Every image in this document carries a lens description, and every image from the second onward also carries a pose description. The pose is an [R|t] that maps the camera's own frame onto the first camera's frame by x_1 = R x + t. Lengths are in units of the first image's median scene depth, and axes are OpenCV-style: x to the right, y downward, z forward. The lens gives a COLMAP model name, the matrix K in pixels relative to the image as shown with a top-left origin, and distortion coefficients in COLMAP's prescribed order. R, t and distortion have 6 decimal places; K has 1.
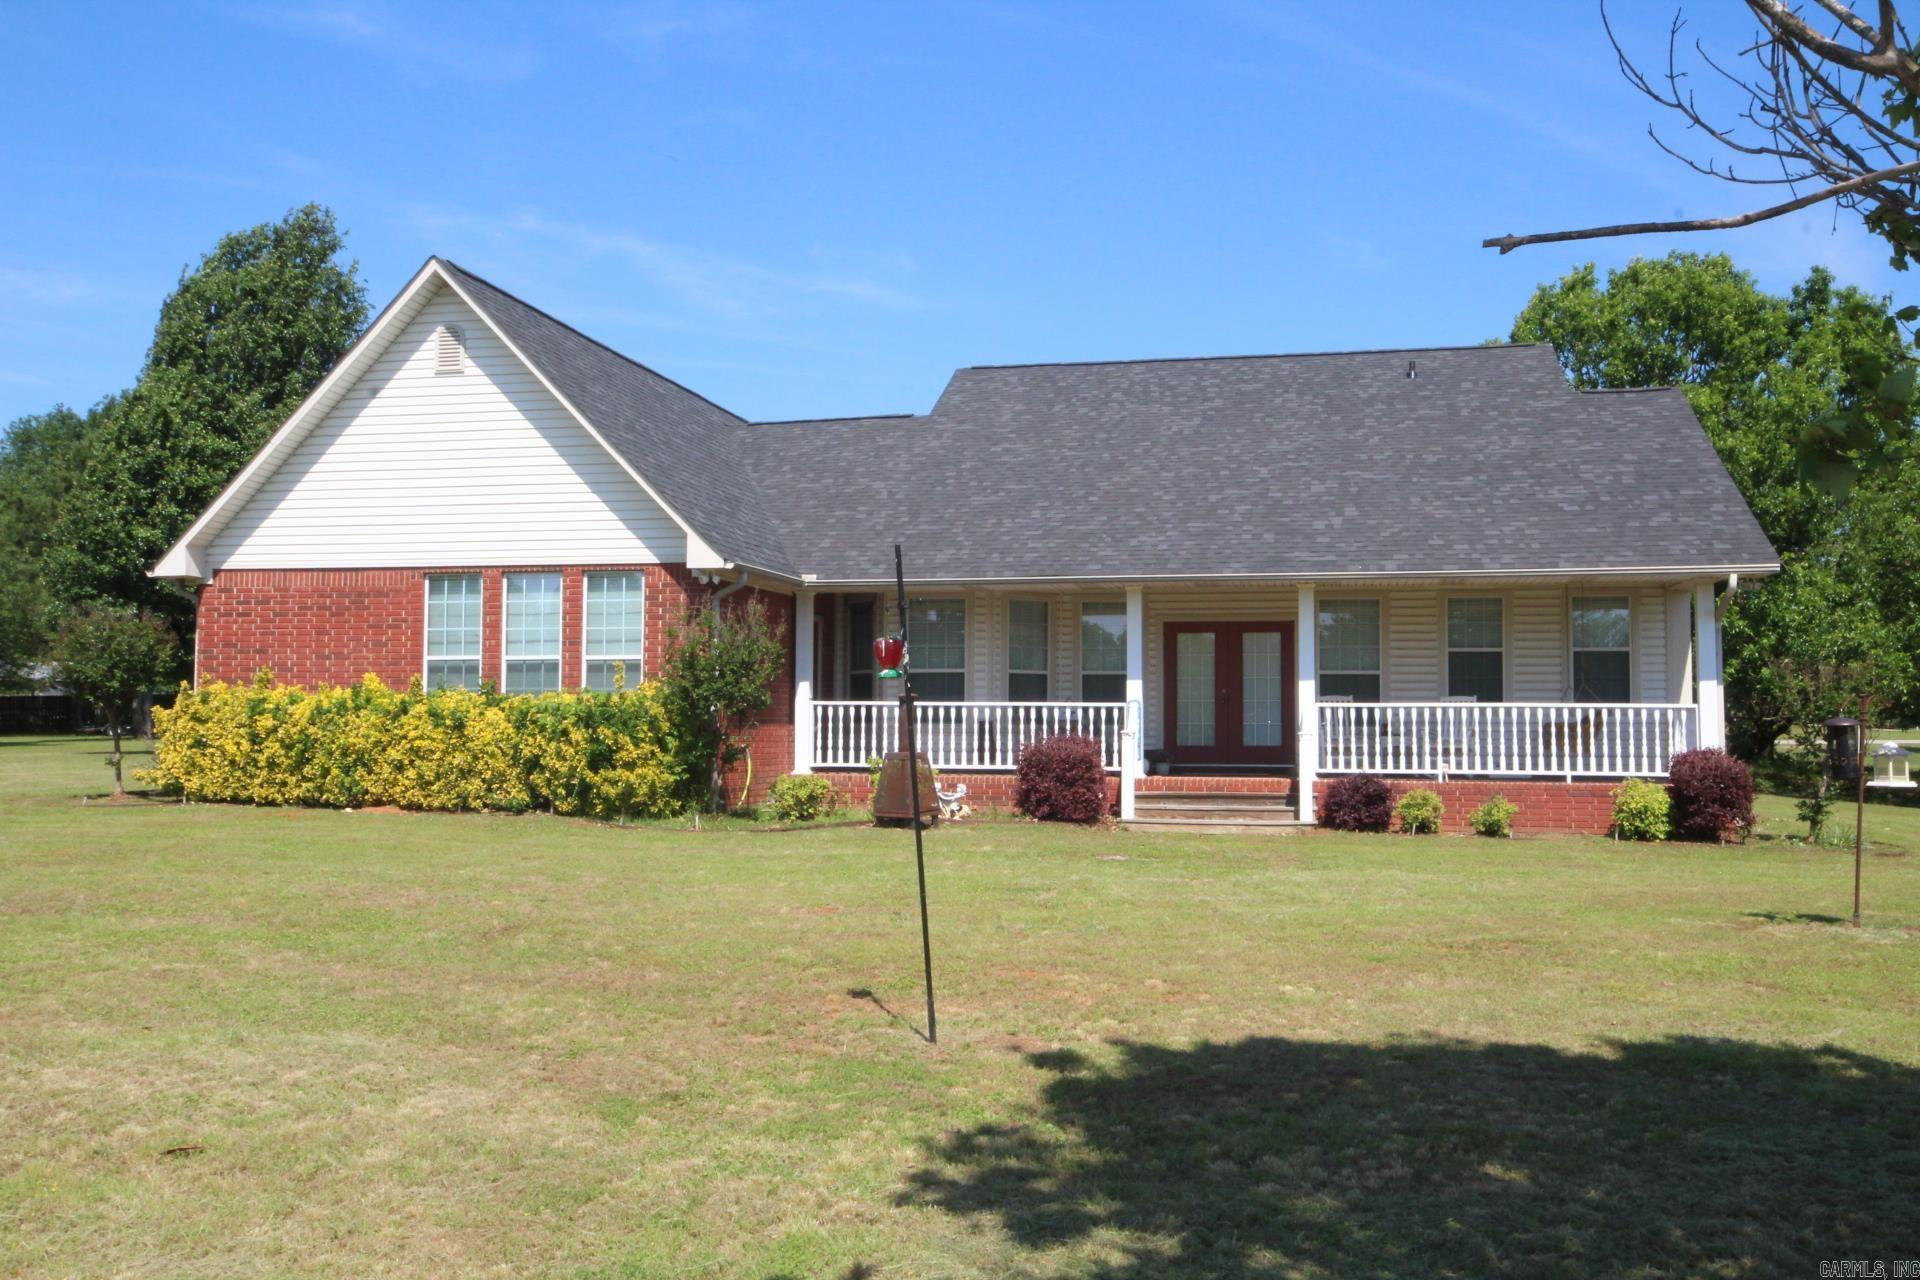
lens RADIAL K [[1629.1, 0, 971.8], [0, 1629.1, 643.5], [0, 0, 1]] dist [-0.002461, 0.043424]
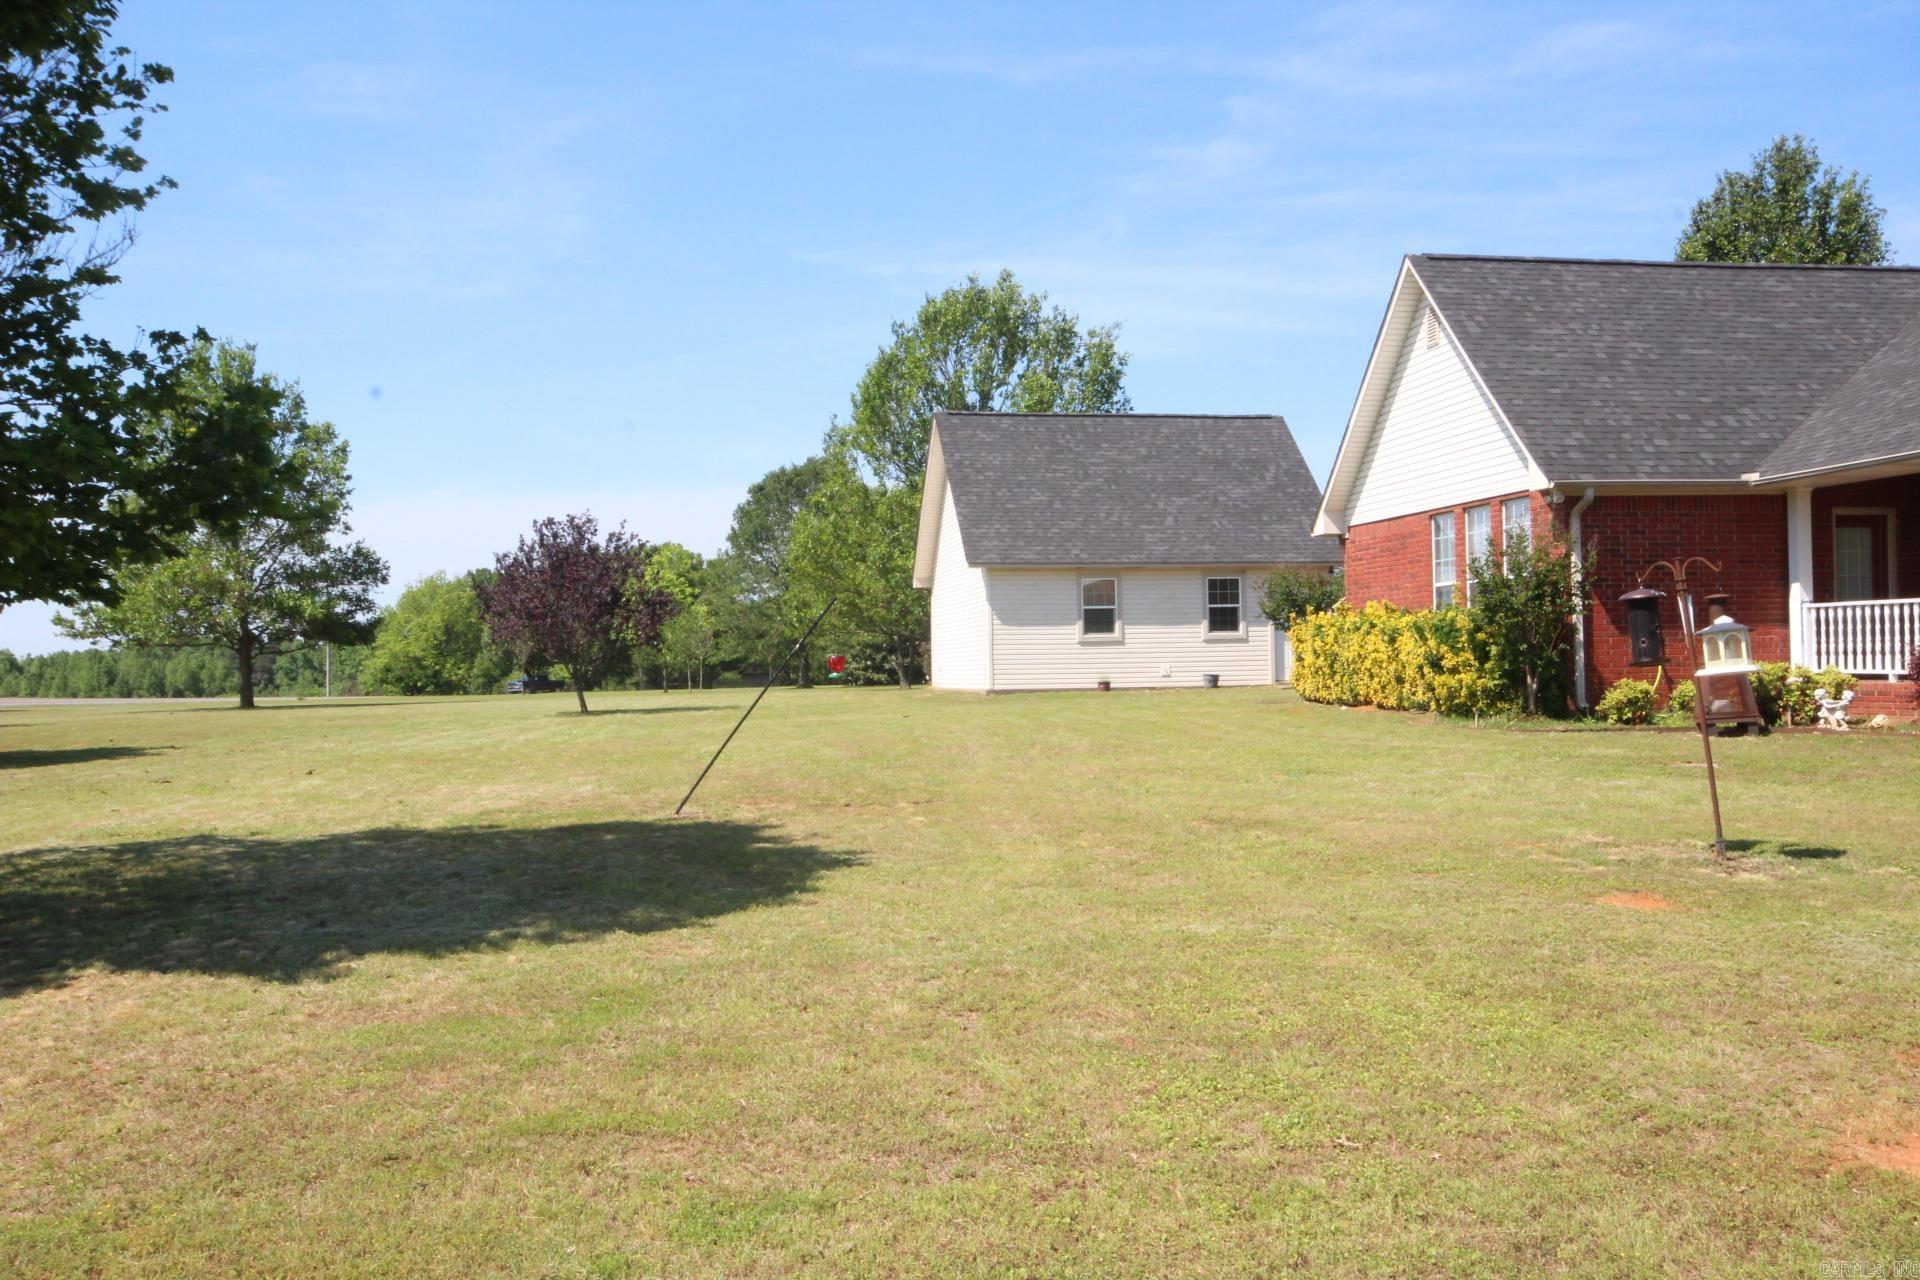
lens RADIAL K [[1629.1, 0, 947.4], [0, 1629.1, 636.1], [0, 0, 1]] dist [-0.002461, 0.043424]
pose [[0.371544, -0.027951, -0.927994, 0.697321], [0.067478, 0.997716, -0.003034, 0.027644], [0.925960, -0.061492, 0.372582, 0.224643]]
